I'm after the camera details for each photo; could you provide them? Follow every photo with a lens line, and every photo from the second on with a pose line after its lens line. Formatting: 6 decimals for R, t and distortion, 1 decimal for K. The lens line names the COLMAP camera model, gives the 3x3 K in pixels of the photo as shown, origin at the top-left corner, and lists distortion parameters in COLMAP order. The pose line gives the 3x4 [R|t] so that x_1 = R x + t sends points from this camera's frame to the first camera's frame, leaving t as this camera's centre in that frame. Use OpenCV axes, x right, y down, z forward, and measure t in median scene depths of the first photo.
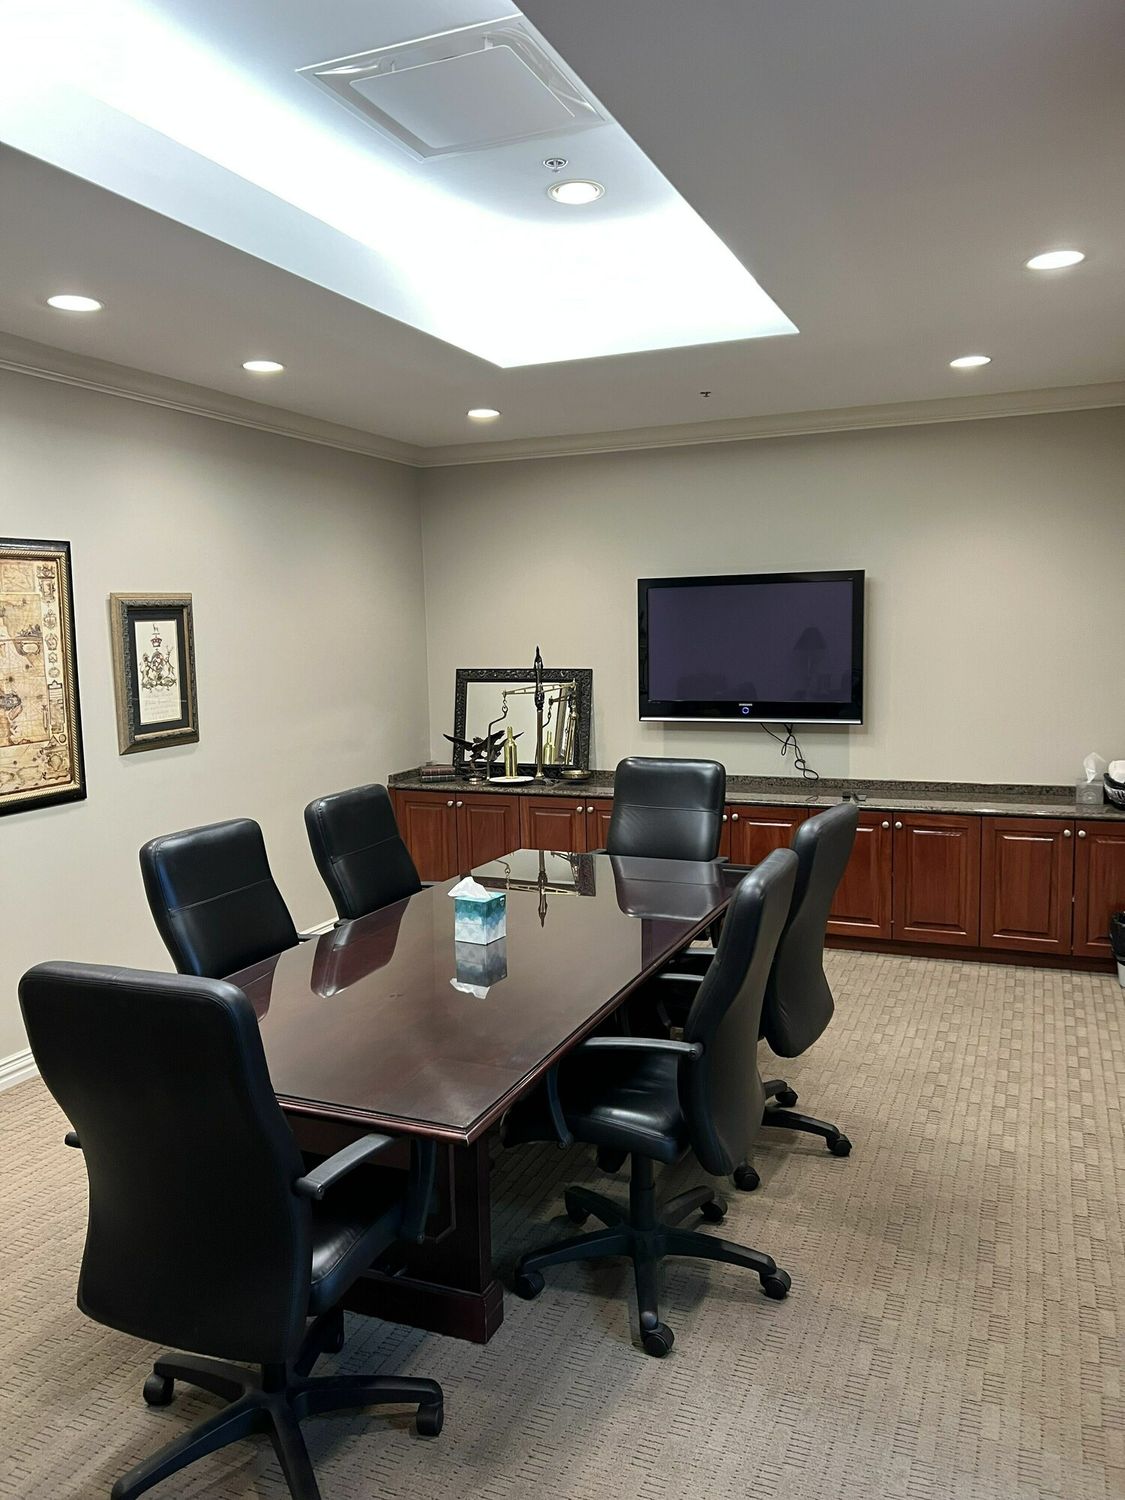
lens RADIAL K [[1120.6, 0, 561.7], [0, 1120.6, 744.5], [0, 0, 1]] dist [0.043605, -0.049431]
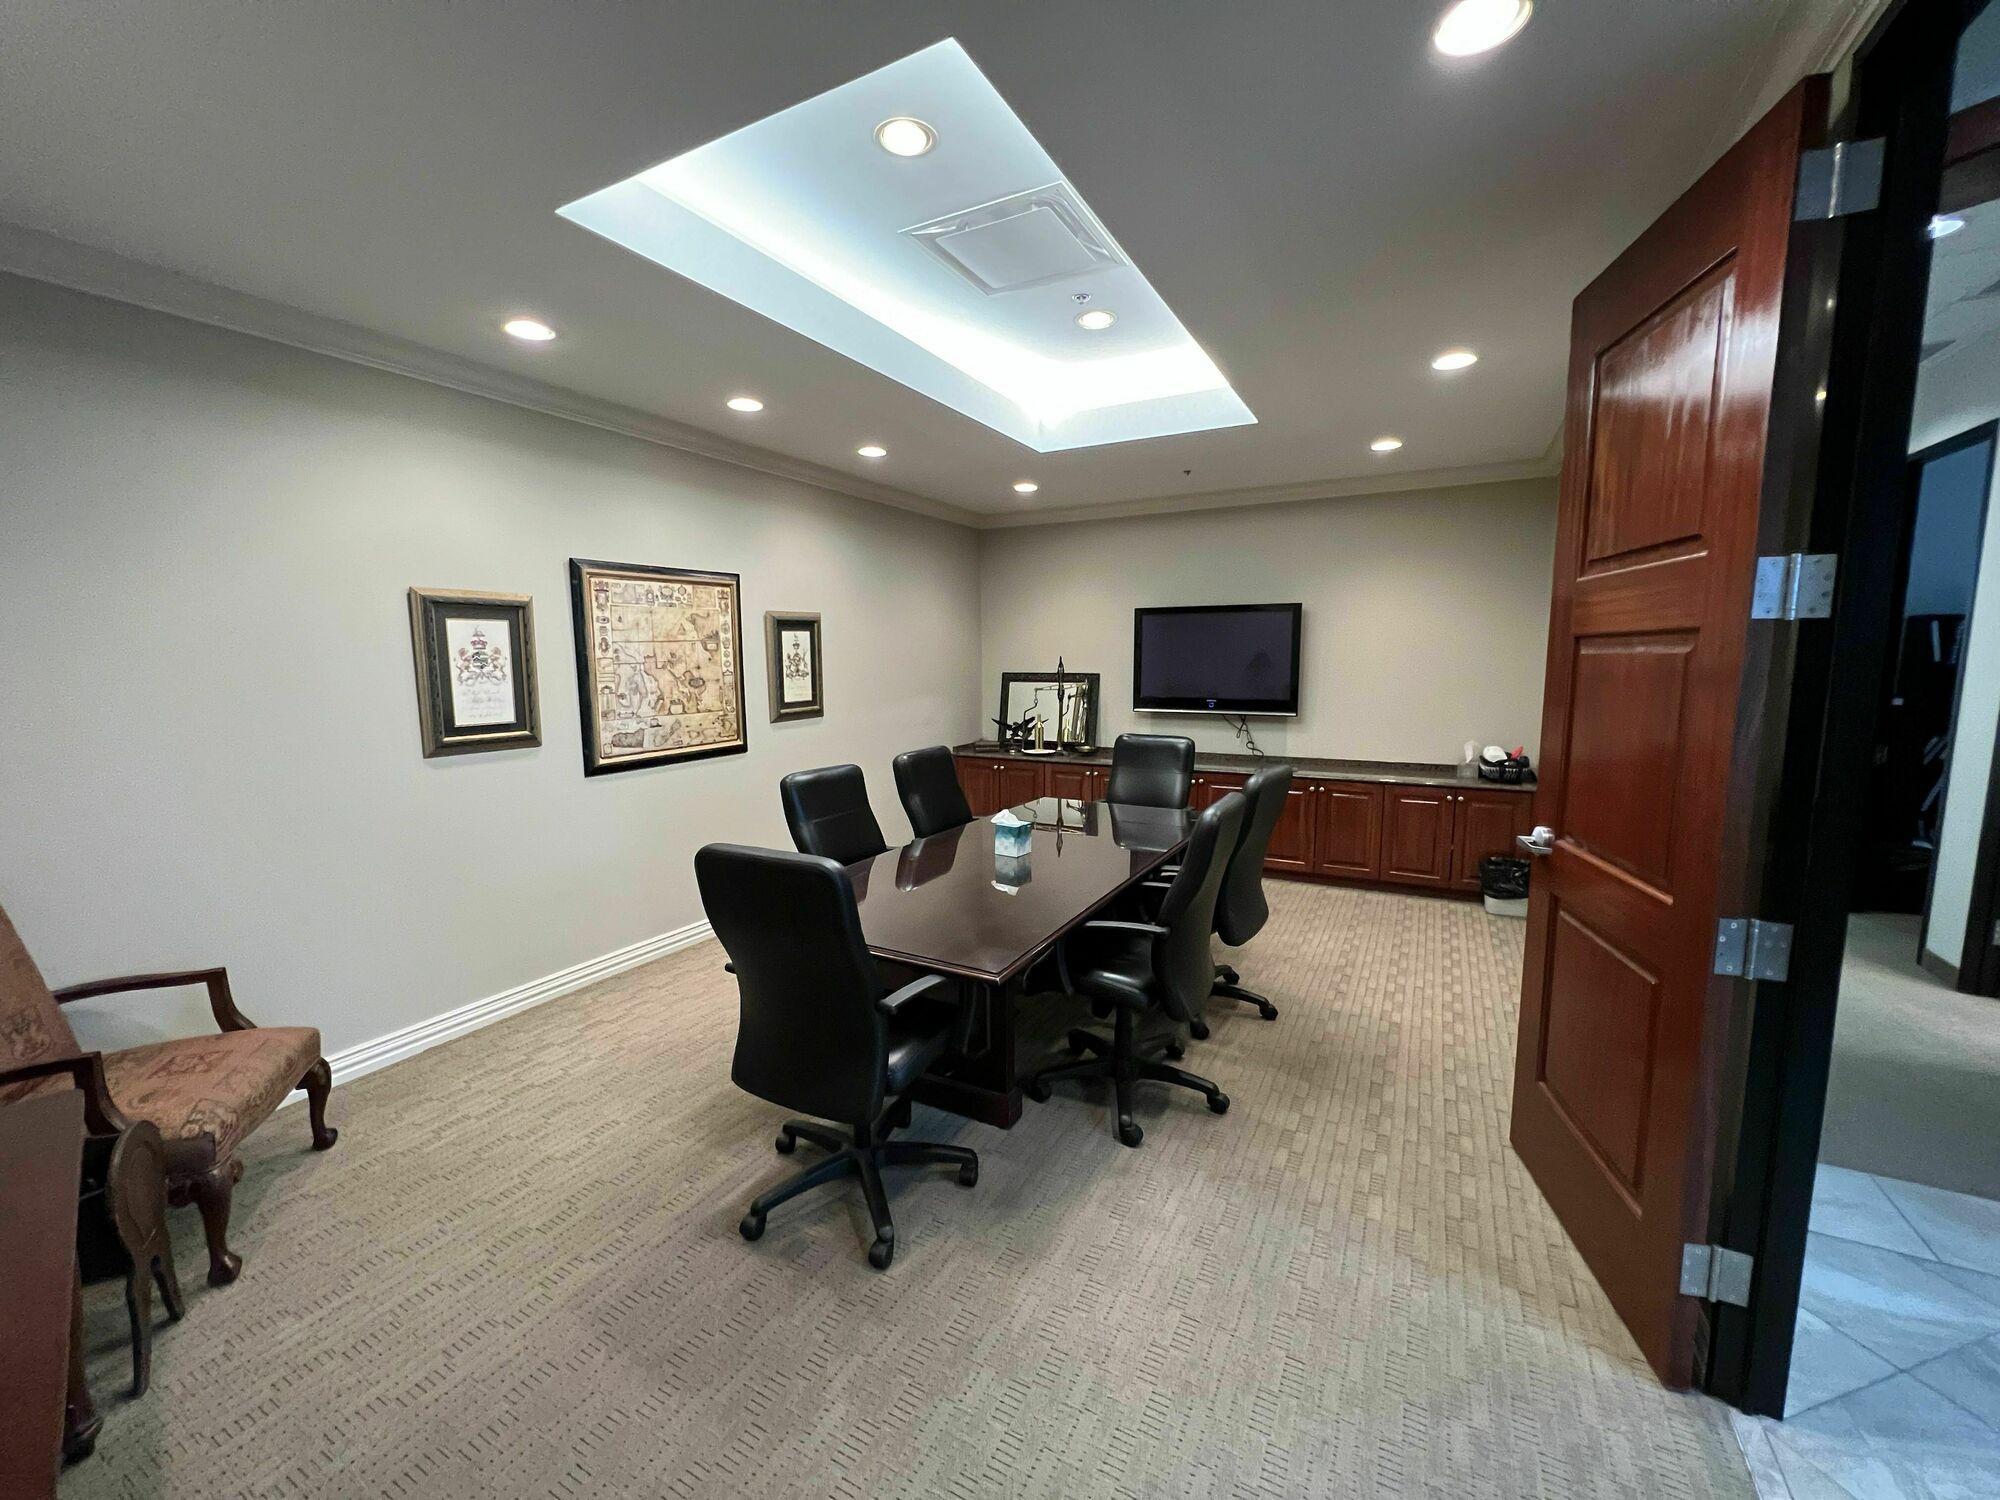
lens RADIAL K [[793.6, 0, 1005.3], [0, 793.6, 755.9], [0, 0, 1]] dist [-0.001807, 0.000285]
pose [[0.995585, 0.026912, -0.089923, 0.003736], [-0.024883, 0.999412, 0.023609, 0.025913], [0.090505, -0.021268, 0.995669, 0.010564]]
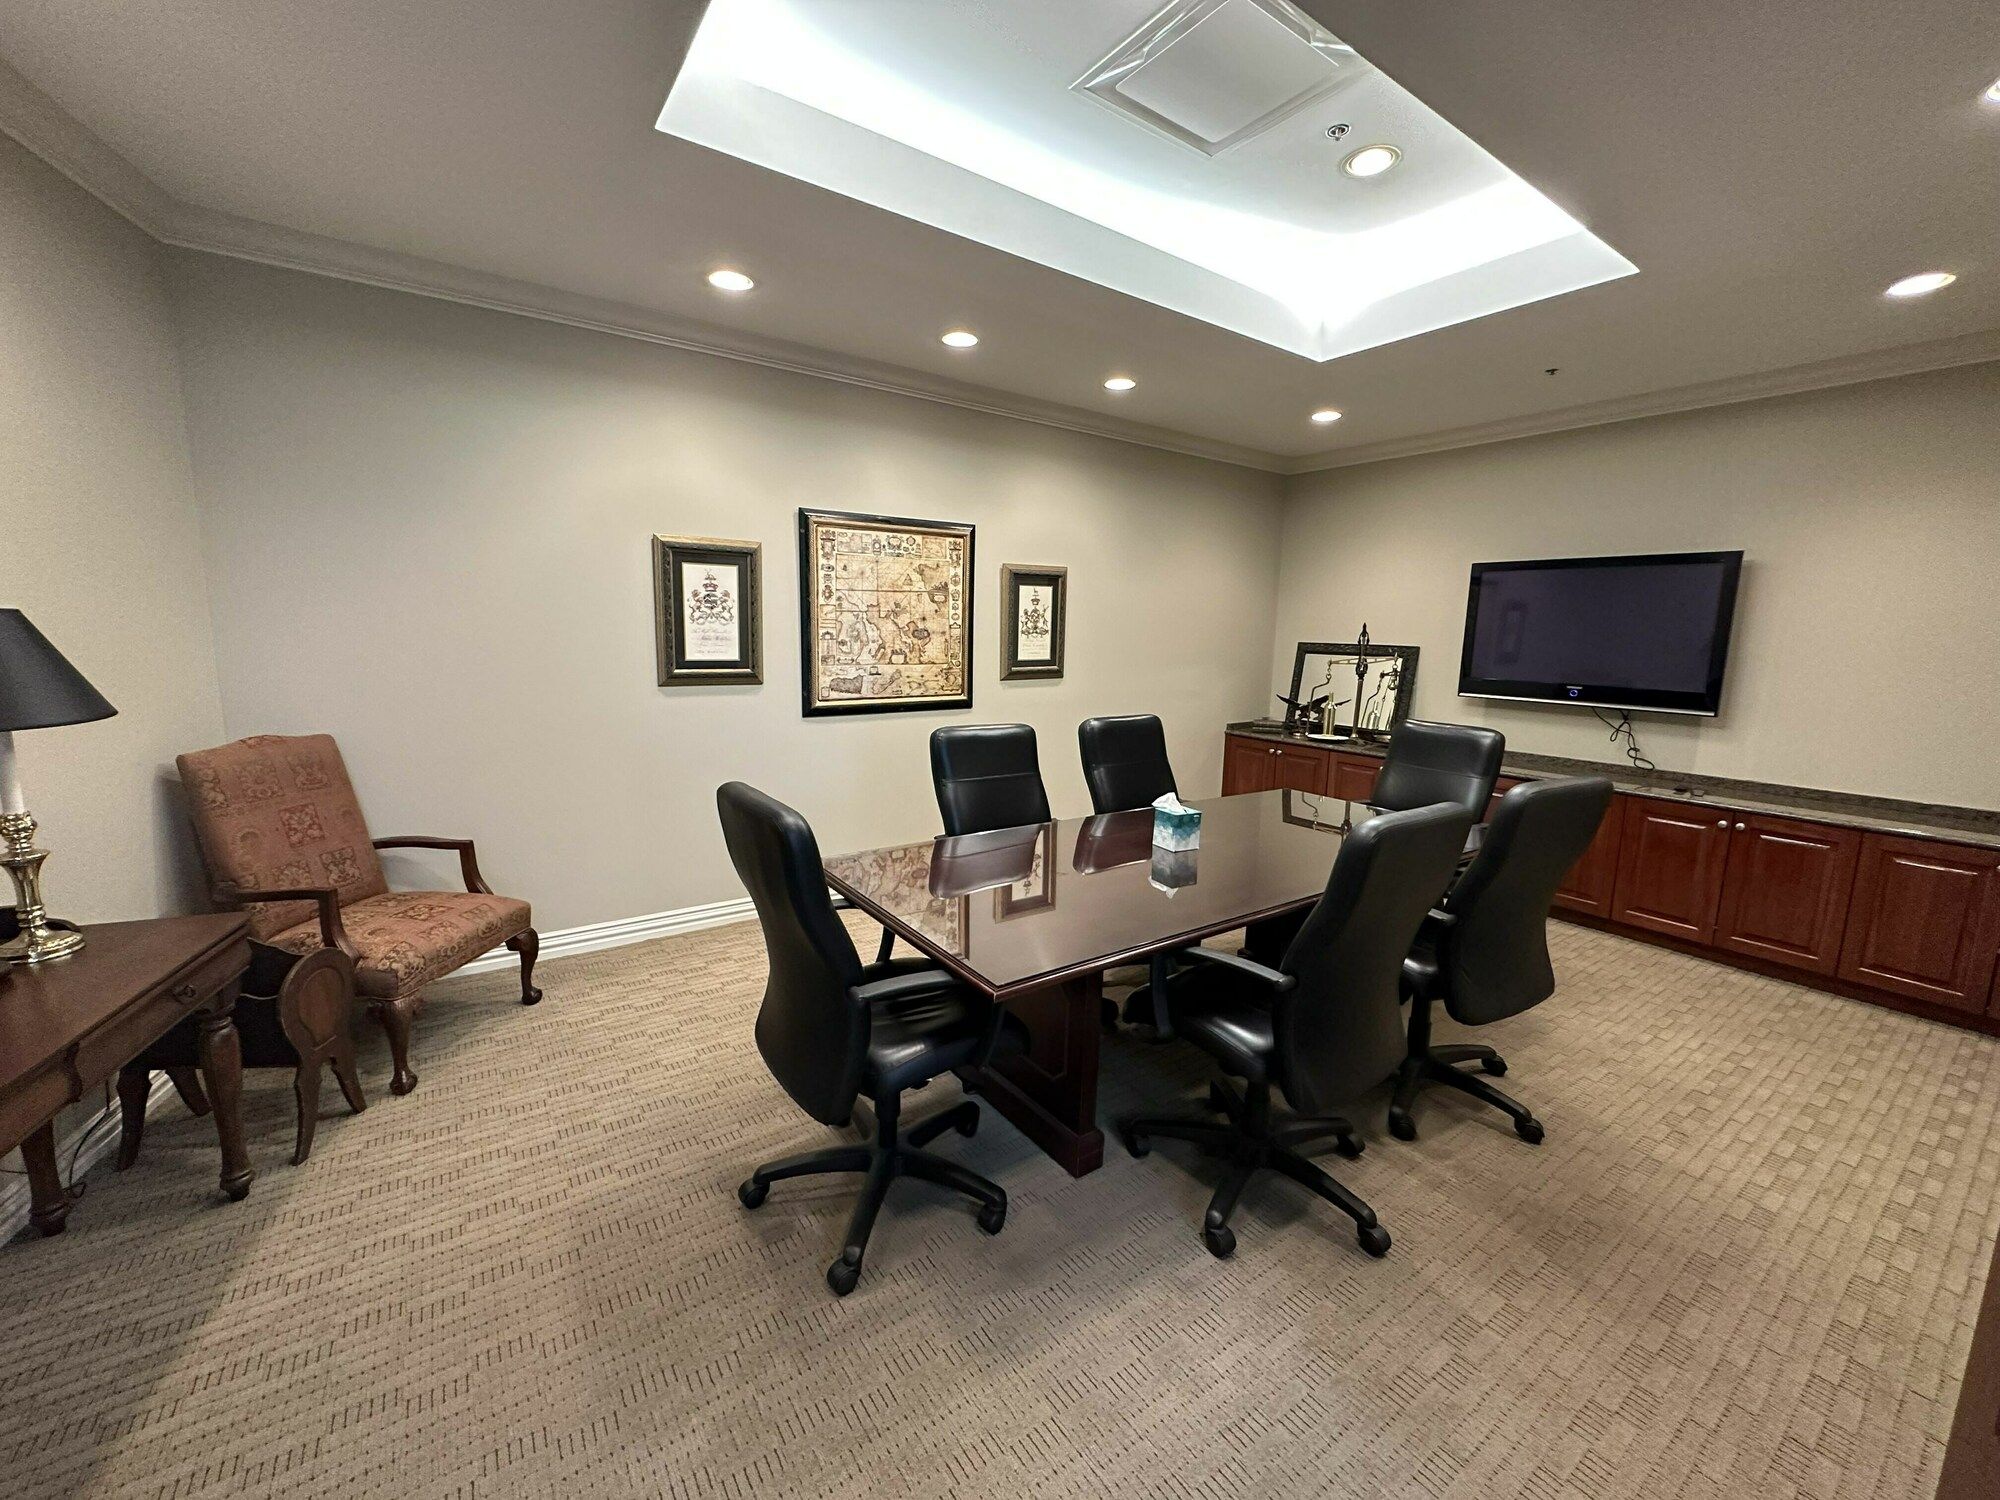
lens RADIAL K [[795.6, 0, 997.5], [0, 795.6, 748.3], [0, 0, 1]] dist [-0.001986, 0.000224]
pose [[0.848331, 0.119714, -0.515755, 0.164971], [-0.096690, 0.992751, 0.071393, 0.029881], [0.520563, -0.010696, 0.853756, 0.189864]]
